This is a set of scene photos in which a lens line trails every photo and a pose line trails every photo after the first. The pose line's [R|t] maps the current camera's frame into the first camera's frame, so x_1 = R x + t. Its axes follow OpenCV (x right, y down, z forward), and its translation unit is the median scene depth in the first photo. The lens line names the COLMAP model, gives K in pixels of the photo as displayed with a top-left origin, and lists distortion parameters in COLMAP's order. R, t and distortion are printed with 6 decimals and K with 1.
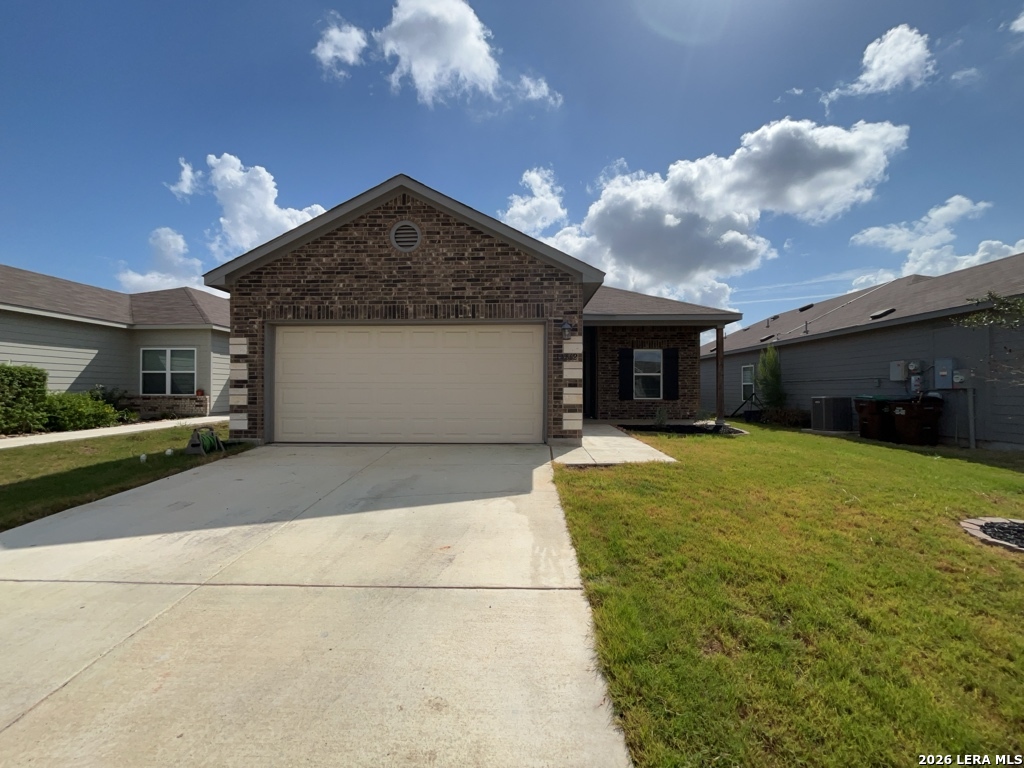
lens RADIAL K [[413.6, 0, 512.7], [0, 413.6, 385.8], [0, 0, 1]] dist [-0.004315, -0.000186]
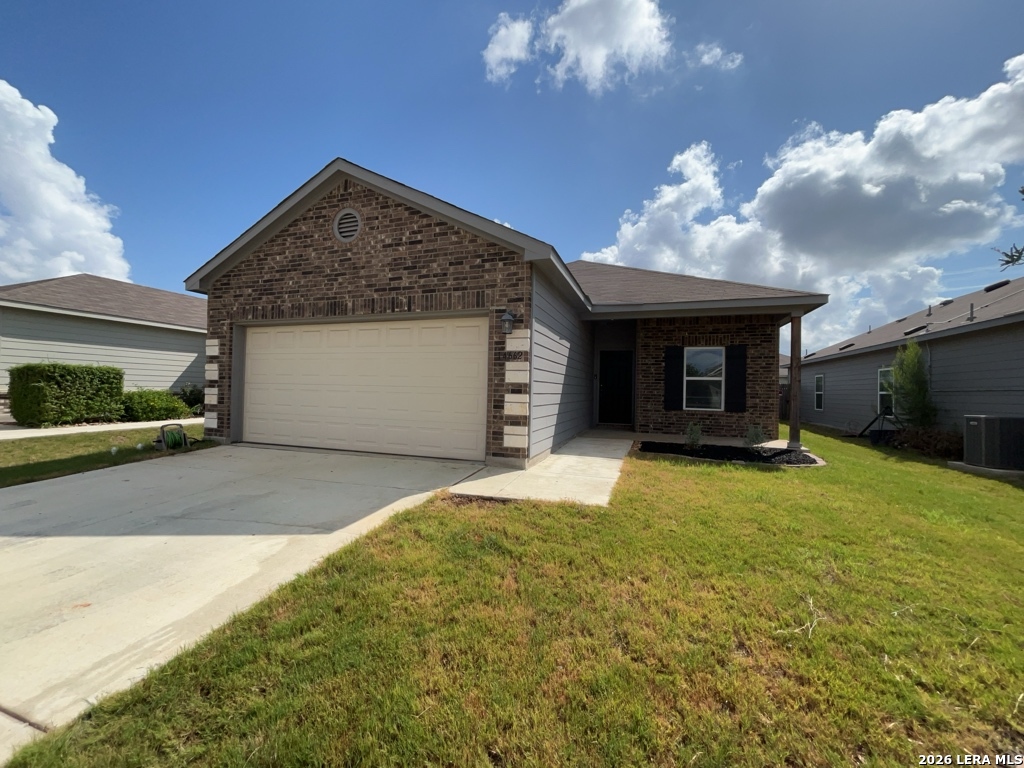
lens RADIAL K [[413.6, 0, 511.0], [0, 413.6, 385.2], [0, 0, 1]] dist [-0.004315, -0.000186]
pose [[0.953591, 0.014801, -0.300740, 0.367846], [-0.017053, 0.999843, -0.004865, -0.008686], [0.300621, 0.009768, 0.953694, 0.237073]]
